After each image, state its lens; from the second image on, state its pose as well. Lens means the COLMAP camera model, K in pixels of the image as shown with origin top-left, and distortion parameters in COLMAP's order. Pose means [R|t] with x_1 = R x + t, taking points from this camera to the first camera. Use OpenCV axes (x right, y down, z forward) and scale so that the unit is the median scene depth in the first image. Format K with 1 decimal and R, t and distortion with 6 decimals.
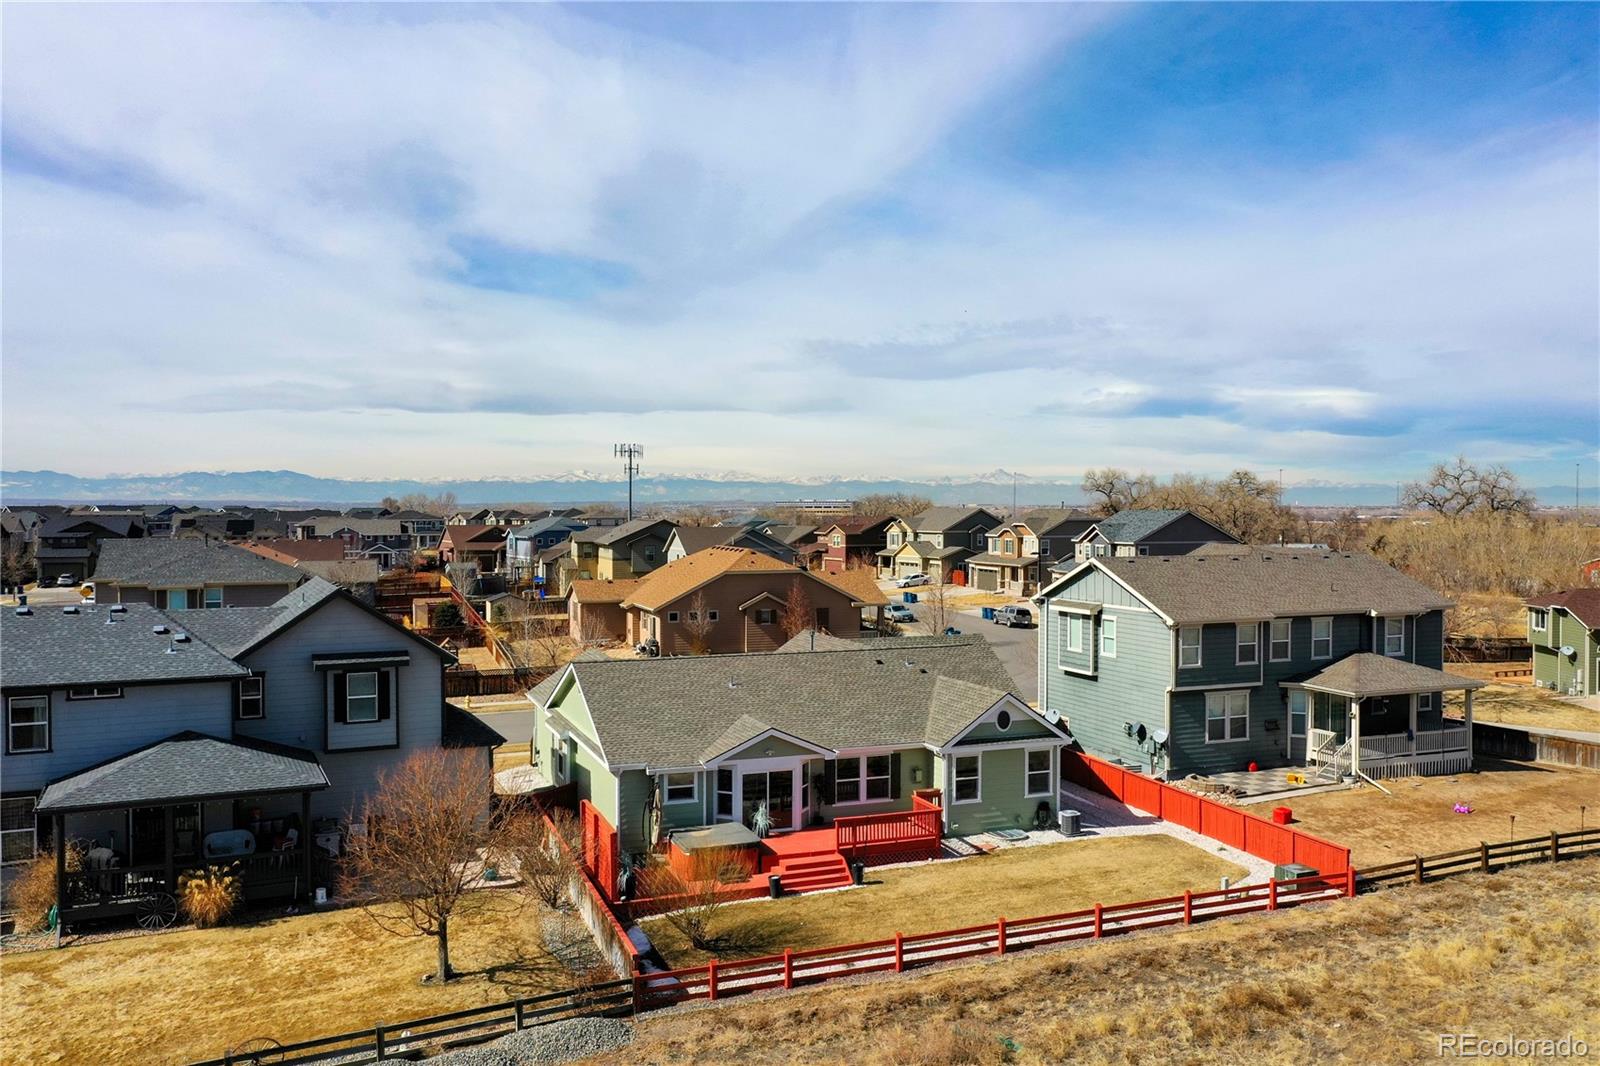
lens RADIAL K [[1271.4, 0, 803.6], [0, 1271.4, 597.2], [0, 0, 1]] dist [-0.002606, 0.003528]
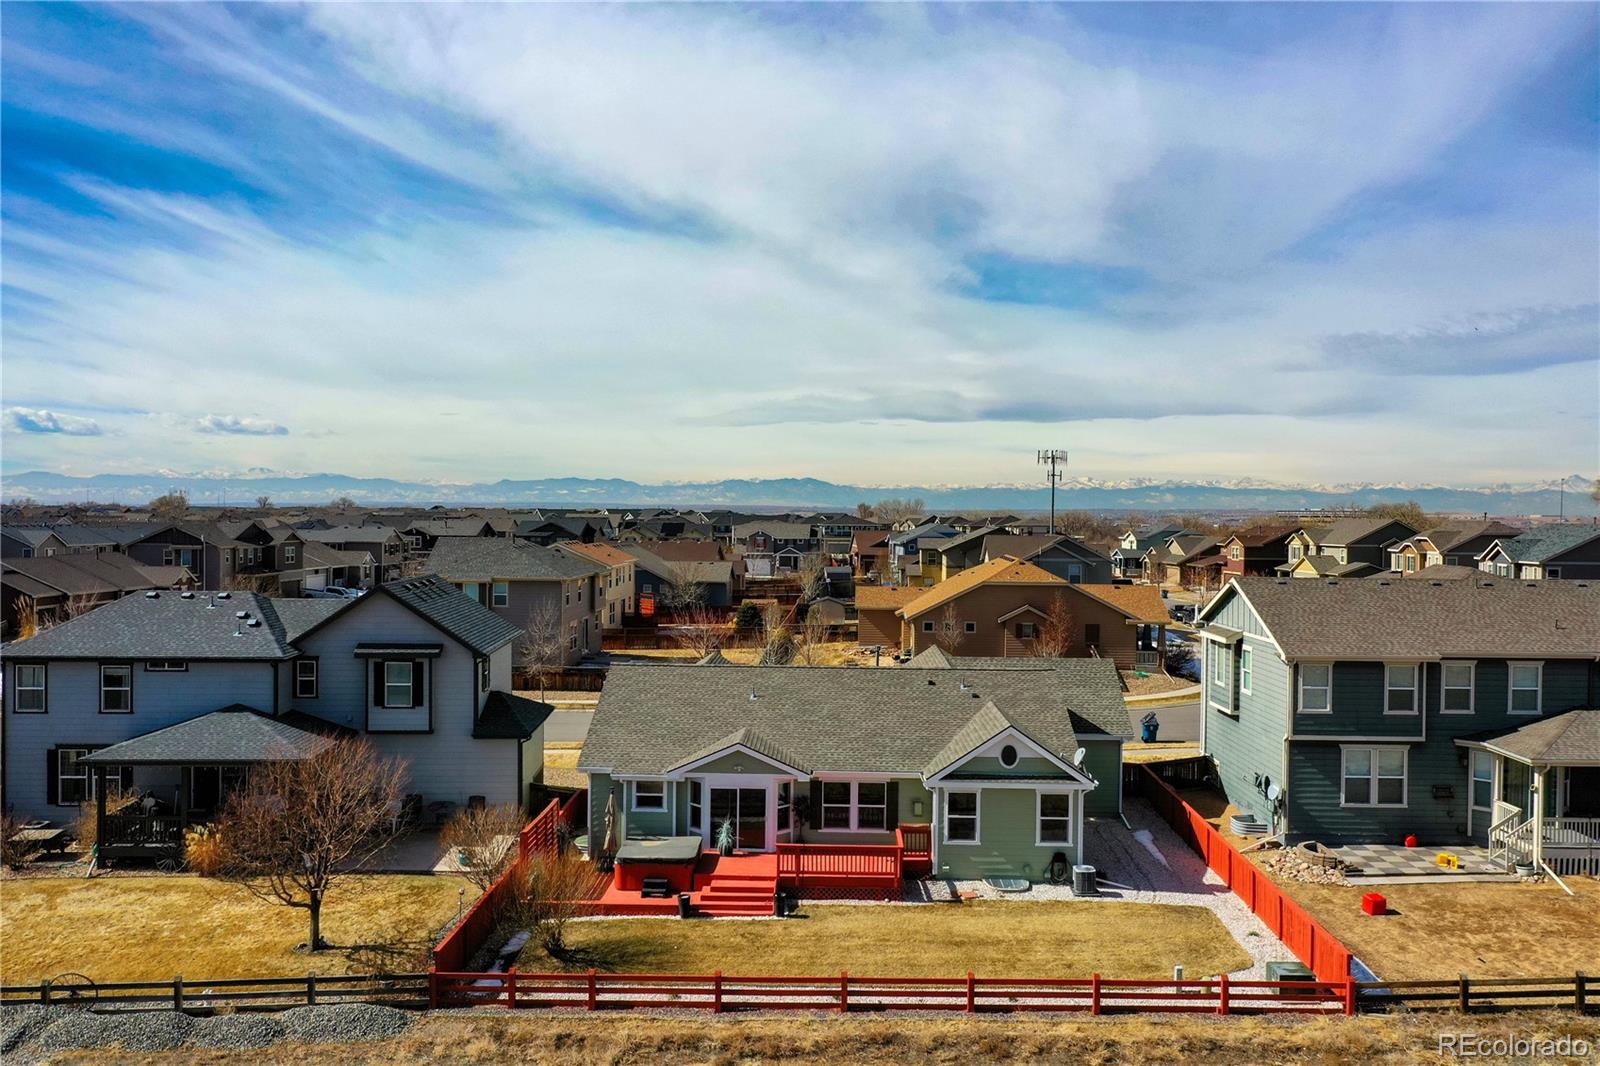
lens RADIAL K [[1271.4, 0, 786.3], [0, 1271.4, 537.1], [0, 0, 1]] dist [-0.002606, 0.003528]
pose [[0.919406, 0.016447, -0.392967, 0.364988], [-0.037020, 0.998308, -0.044831, -0.011181], [0.391565, 0.055765, 0.918459, 0.105537]]
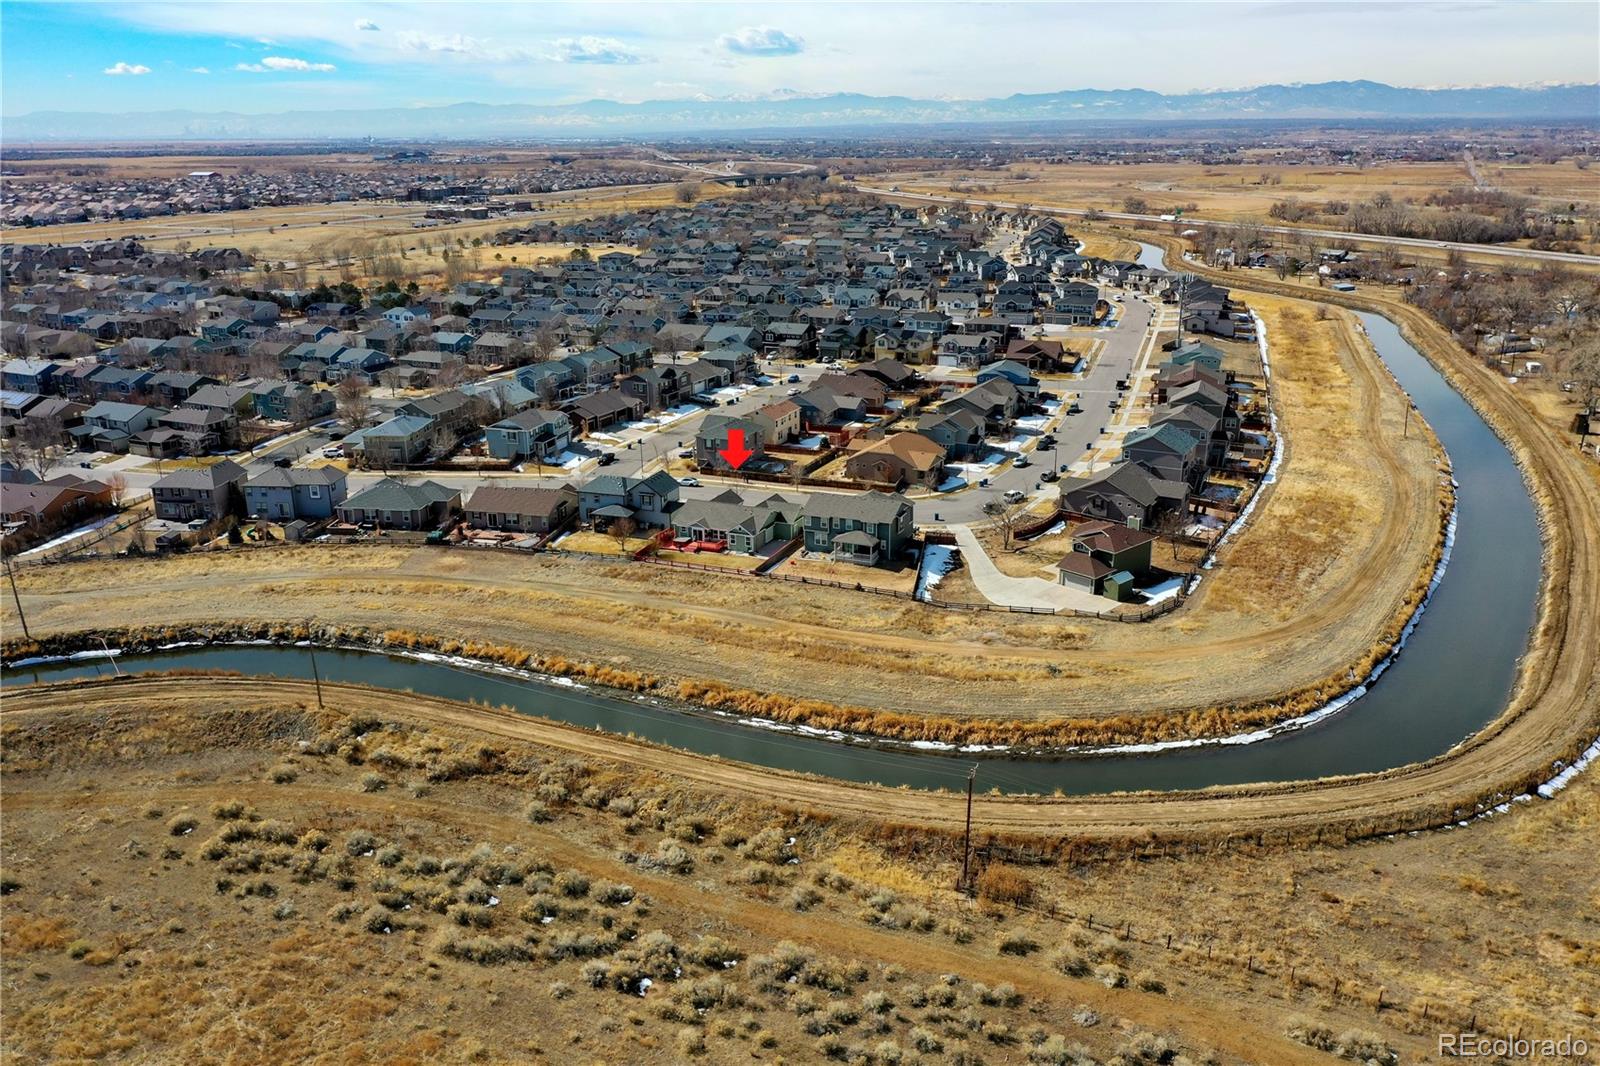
lens RADIAL K [[1271.4, 0, 797.9], [0, 1271.4, 538.4], [0, 0, 1]] dist [-0.002606, 0.003528]
pose [[0.704356, 0.215550, -0.676329, 3.608180], [-0.041032, 0.963552, 0.264357, -1.163107], [0.708660, -0.158450, 0.687528, -2.185674]]
